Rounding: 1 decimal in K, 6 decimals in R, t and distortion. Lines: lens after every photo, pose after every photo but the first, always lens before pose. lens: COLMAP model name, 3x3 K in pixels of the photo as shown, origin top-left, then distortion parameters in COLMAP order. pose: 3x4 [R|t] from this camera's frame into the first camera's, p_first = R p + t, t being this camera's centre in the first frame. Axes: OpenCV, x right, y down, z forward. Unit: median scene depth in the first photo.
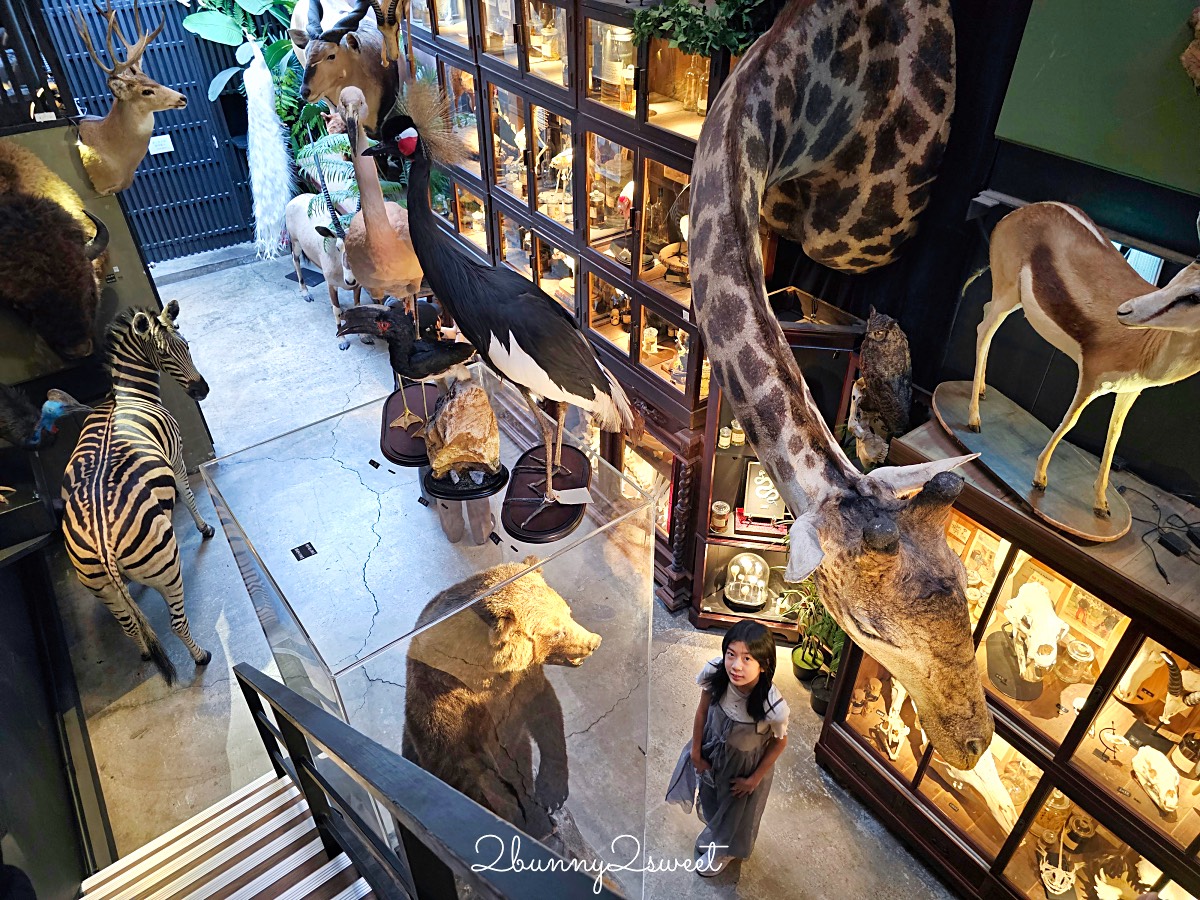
lens RADIAL K [[816.4, 0, 605.3], [0, 816.4, 452.9], [0, 0, 1]] dist [0.041689, -0.043267]
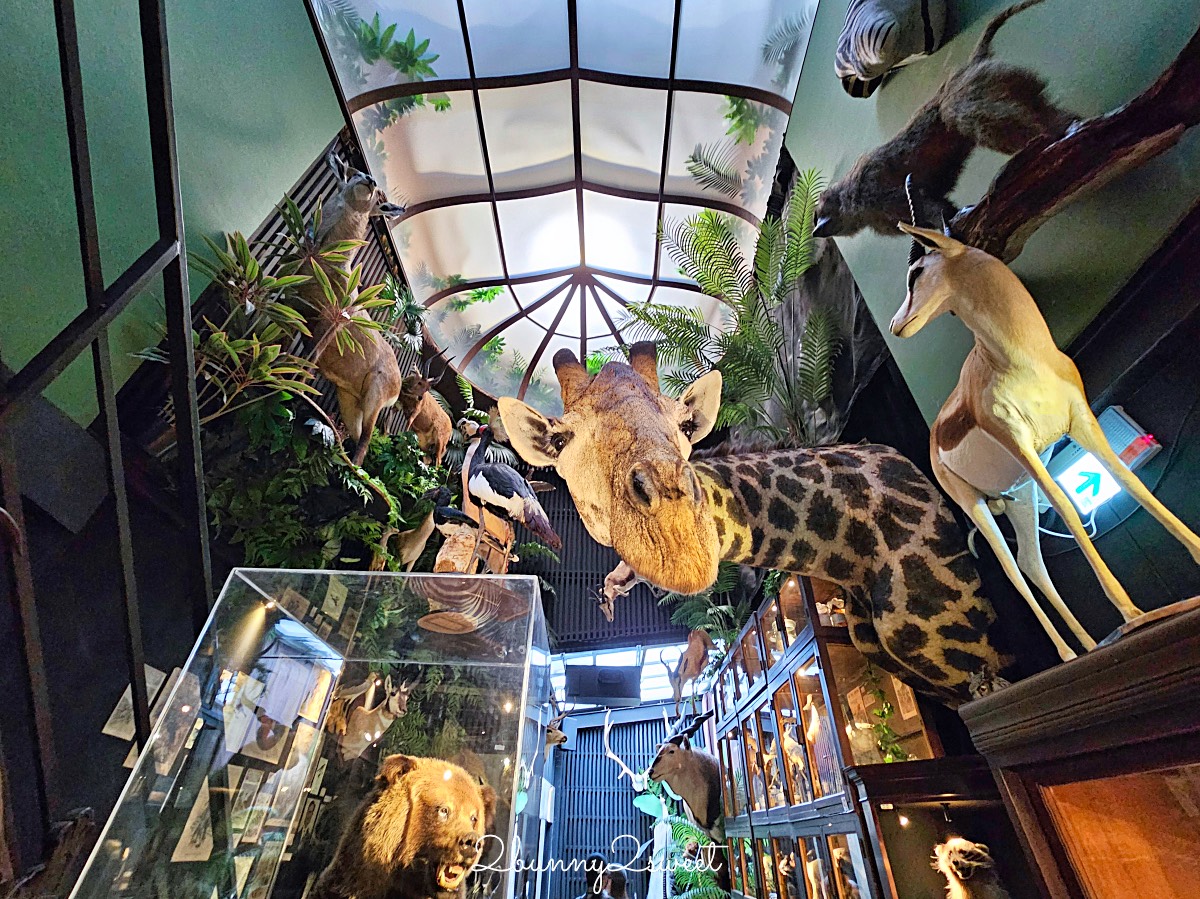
lens RADIAL K [[505.1, 0, 596.3], [0, 505.1, 452.5], [0, 0, 1]] dist [-0.001193, 0.000044]
pose [[0.807213, -0.348166, -0.476642, 0.343572], [-0.382594, 0.306288, -0.871670, 0.386414], [0.449475, 0.885984, 0.114034, 0.541494]]
